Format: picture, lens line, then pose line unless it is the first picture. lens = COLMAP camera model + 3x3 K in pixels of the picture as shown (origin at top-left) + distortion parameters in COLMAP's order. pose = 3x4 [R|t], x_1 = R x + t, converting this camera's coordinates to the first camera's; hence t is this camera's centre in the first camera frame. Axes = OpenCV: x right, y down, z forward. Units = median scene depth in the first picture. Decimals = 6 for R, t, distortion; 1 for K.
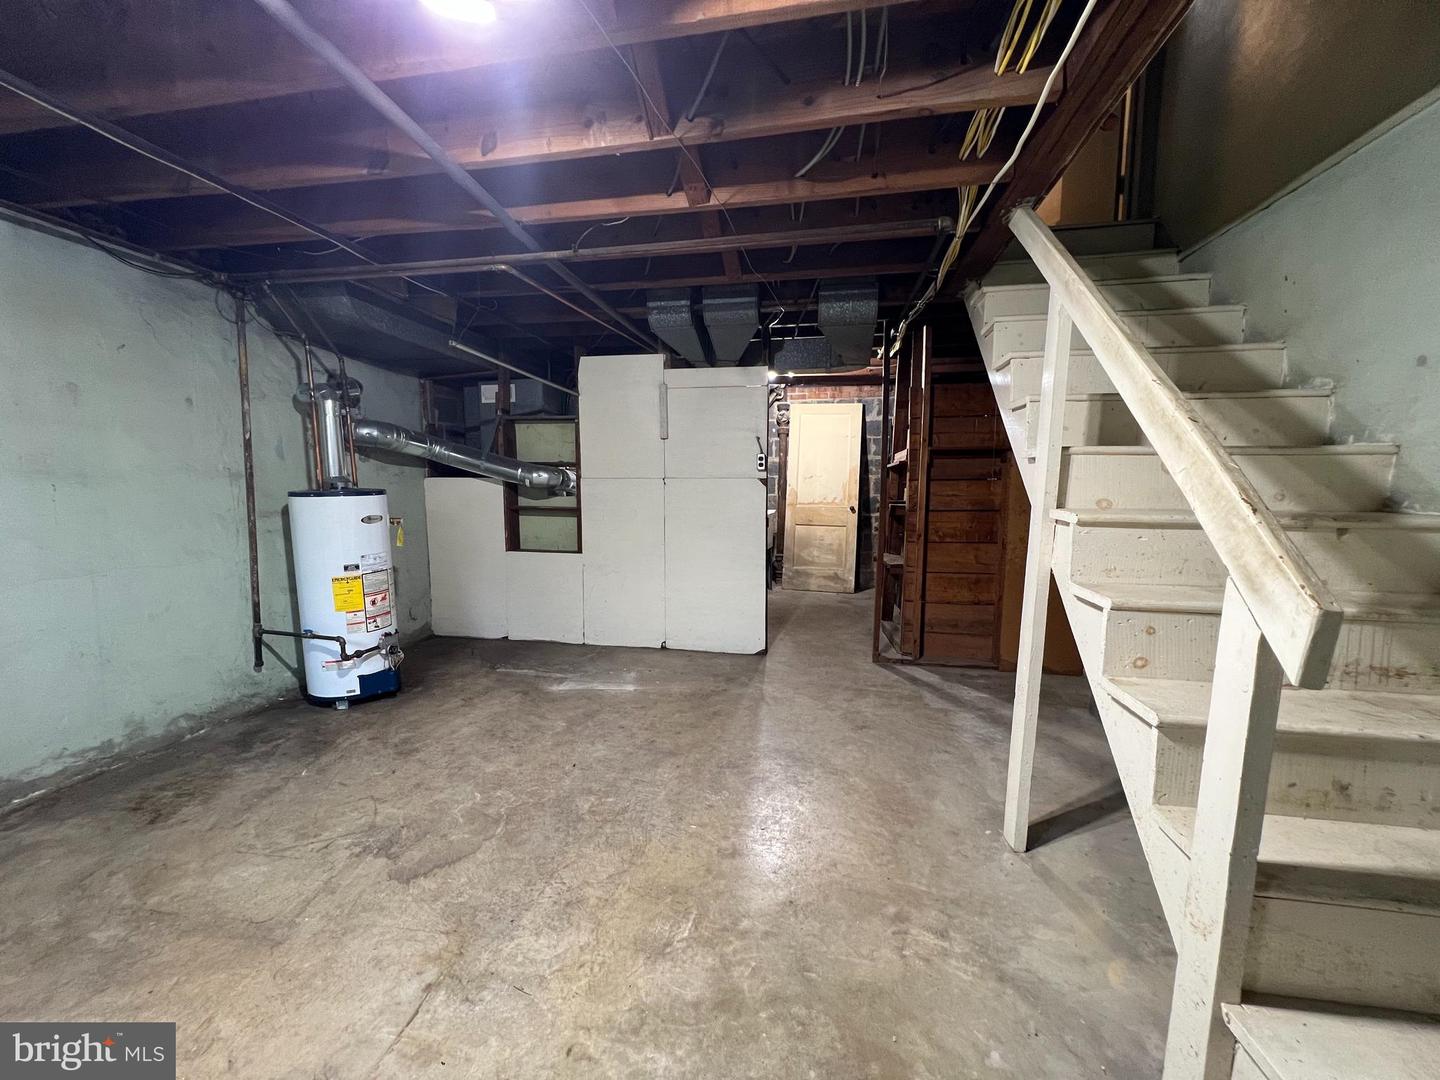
lens RADIAL K [[574.2, 0, 716.0], [0, 574.2, 540.5], [0, 0, 1]] dist [-0.003347, 0.000278]
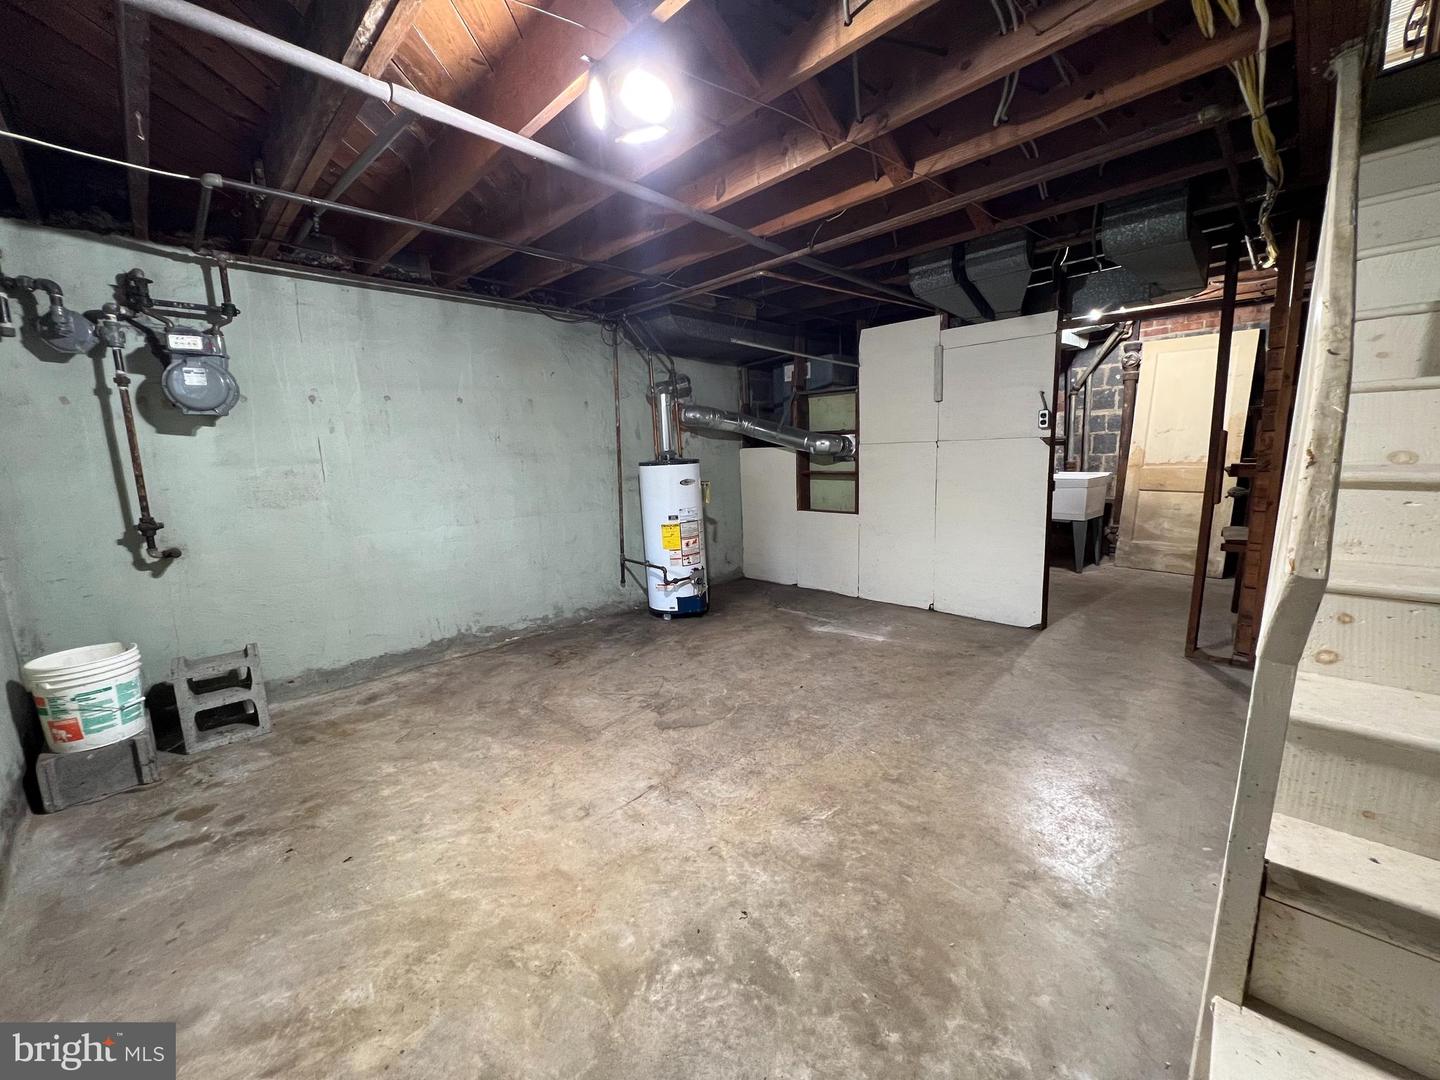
lens RADIAL K [[574.2, 0, 716.0], [0, 574.2, 540.5], [0, 0, 1]] dist [-0.003347, 0.000278]
pose [[0.822049, 0.057277, -0.566529, 0.220568], [-0.023279, 0.997477, 0.067068, 0.007639], [0.568941, -0.041945, 0.821308, -0.062631]]
